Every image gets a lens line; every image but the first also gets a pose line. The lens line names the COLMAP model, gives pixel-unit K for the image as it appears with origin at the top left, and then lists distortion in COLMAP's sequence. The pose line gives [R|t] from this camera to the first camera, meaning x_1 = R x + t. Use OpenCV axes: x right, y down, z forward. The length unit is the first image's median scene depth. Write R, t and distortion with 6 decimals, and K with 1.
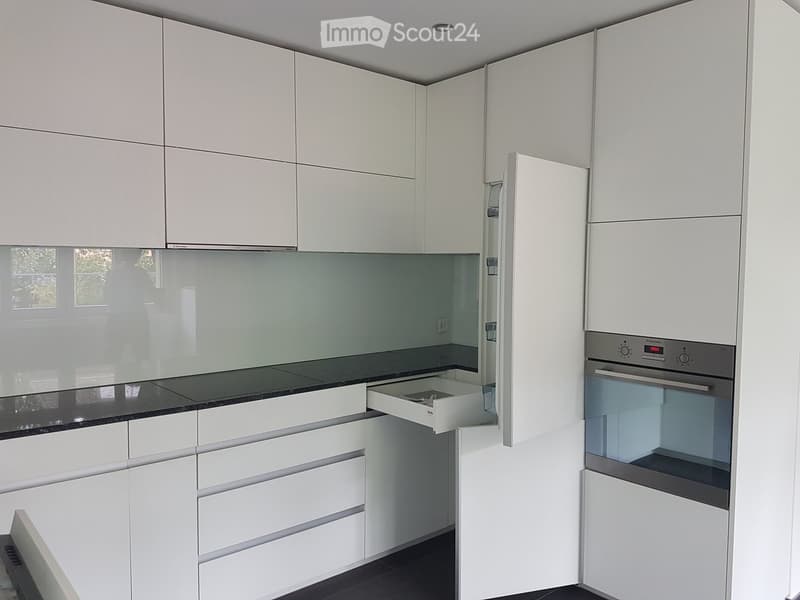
lens RADIAL K [[590.2, 0, 404.6], [0, 590.2, 298.9], [0, 0, 1]] dist [0.071422, -0.128215]
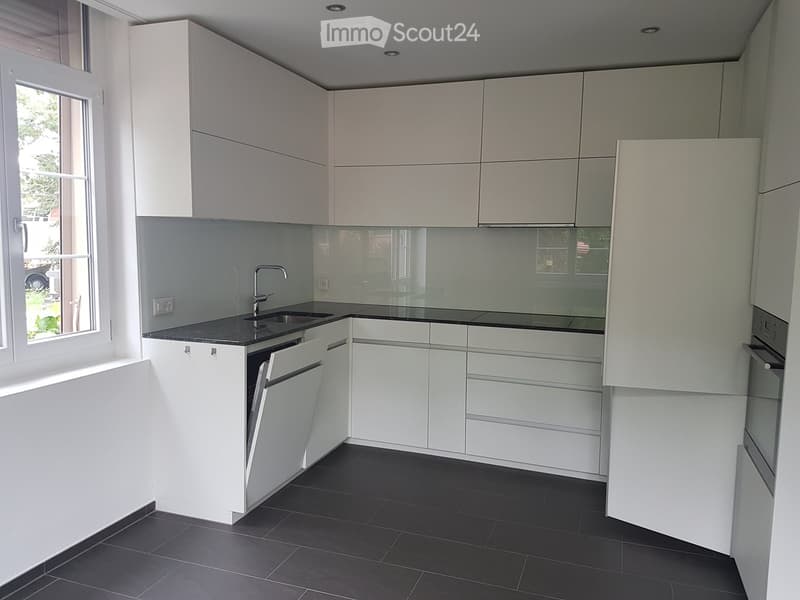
lens RADIAL K [[590.2, 0, 404.6], [0, 590.2, 298.9], [0, 0, 1]] dist [0.071422, -0.128215]
pose [[0.459405, 0.093386, -0.883304, 1.005353], [-0.067375, 0.995256, 0.070180, 0.012789], [0.885668, 0.027272, 0.463517, 0.080782]]
